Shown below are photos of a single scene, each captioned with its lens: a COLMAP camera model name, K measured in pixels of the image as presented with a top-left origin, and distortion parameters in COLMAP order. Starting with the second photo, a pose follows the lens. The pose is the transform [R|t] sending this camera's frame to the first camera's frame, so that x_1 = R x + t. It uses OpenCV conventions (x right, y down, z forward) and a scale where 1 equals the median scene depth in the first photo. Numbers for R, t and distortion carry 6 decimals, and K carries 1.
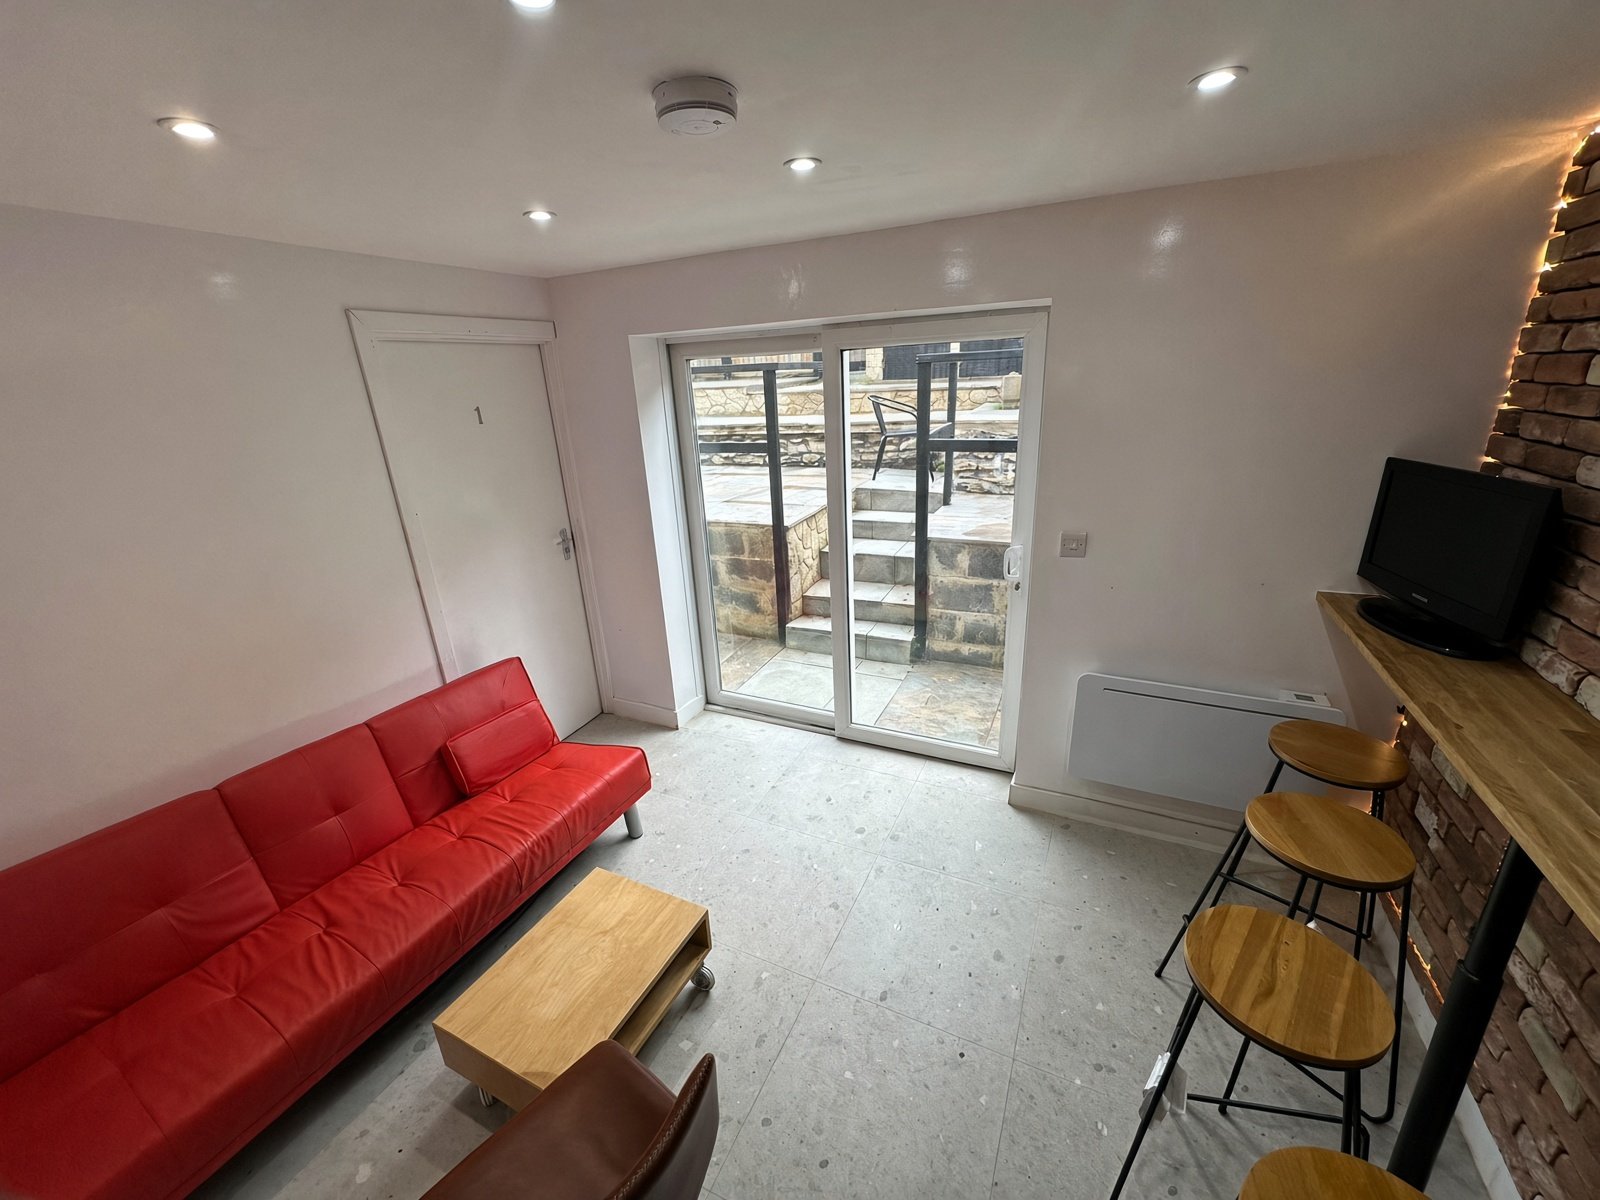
lens RADIAL K [[633.5, 0, 803.9], [0, 633.5, 597.0], [0, 0, 1]] dist [-0.005898, 0.000563]
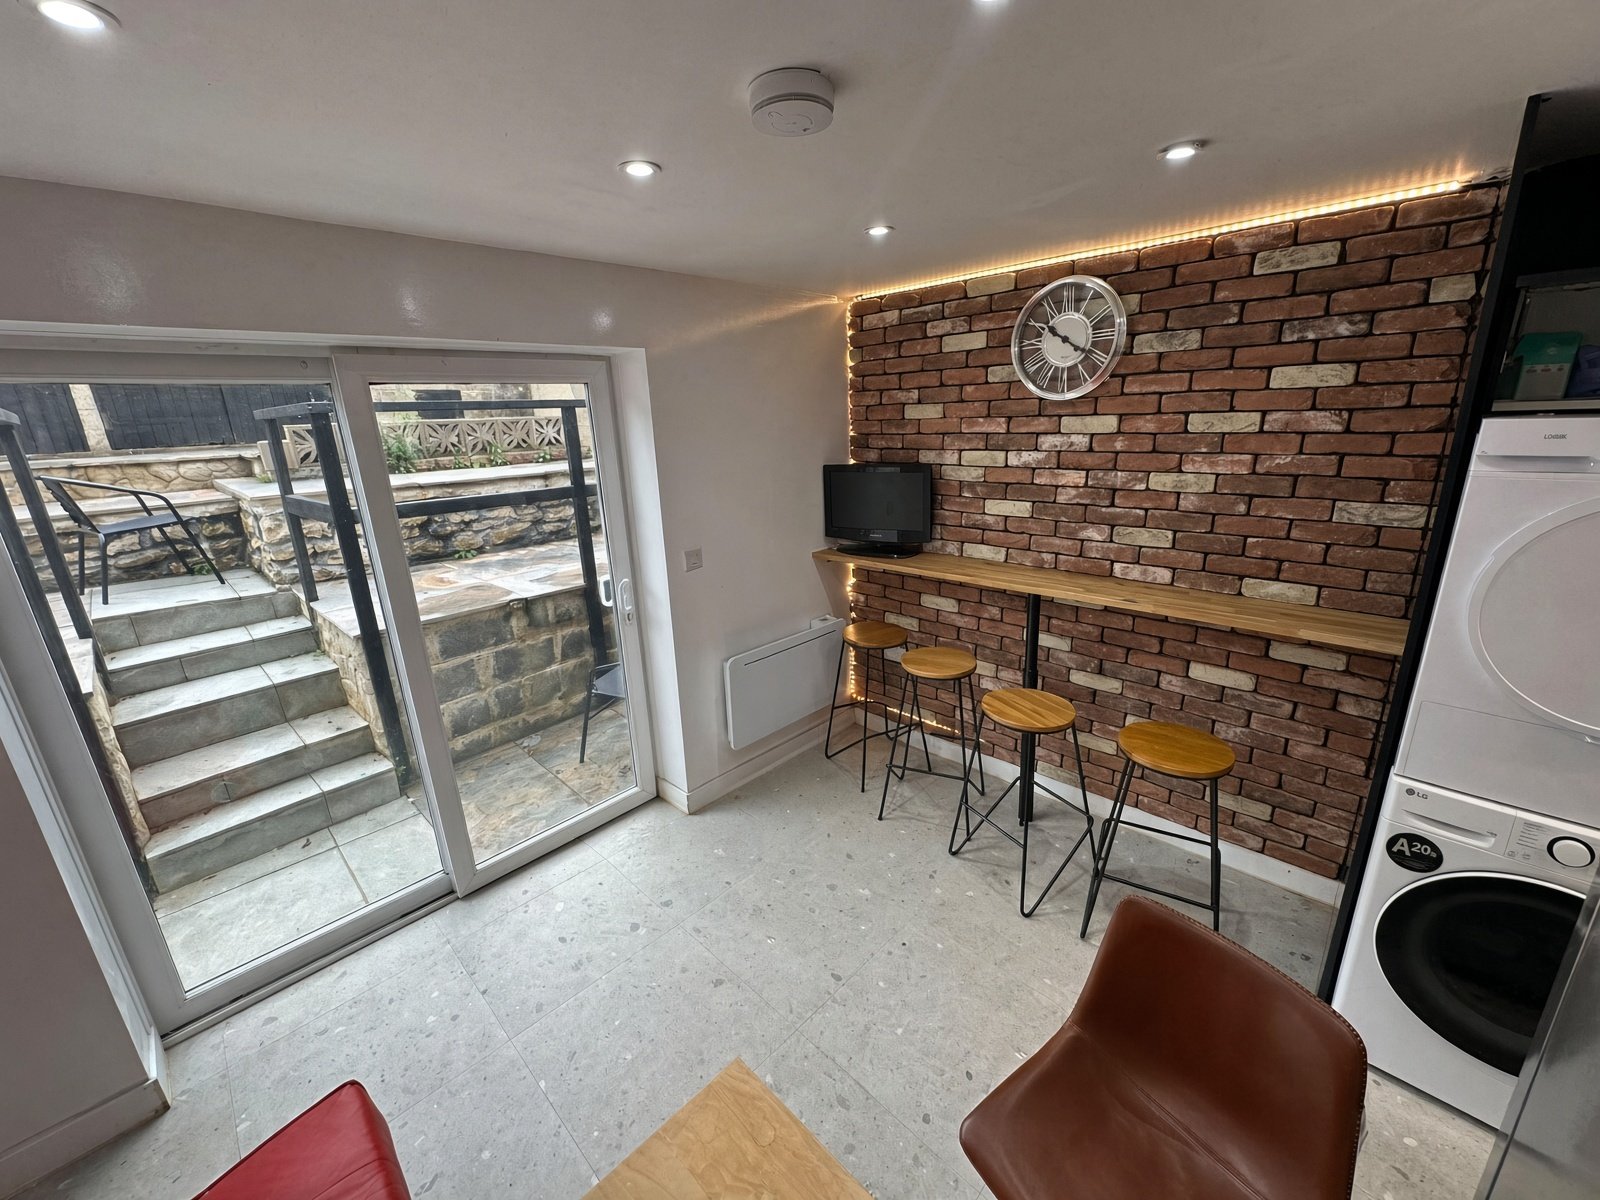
lens RADIAL K [[633.5, 0, 801.6], [0, 633.5, 597.8], [0, 0, 1]] dist [-0.005898, 0.000563]
pose [[0.332159, -0.232713, 0.914065, -0.504161], [0.334553, 0.935147, 0.116508, -0.072645], [-0.881898, 0.267104, 0.388472, 0.335376]]
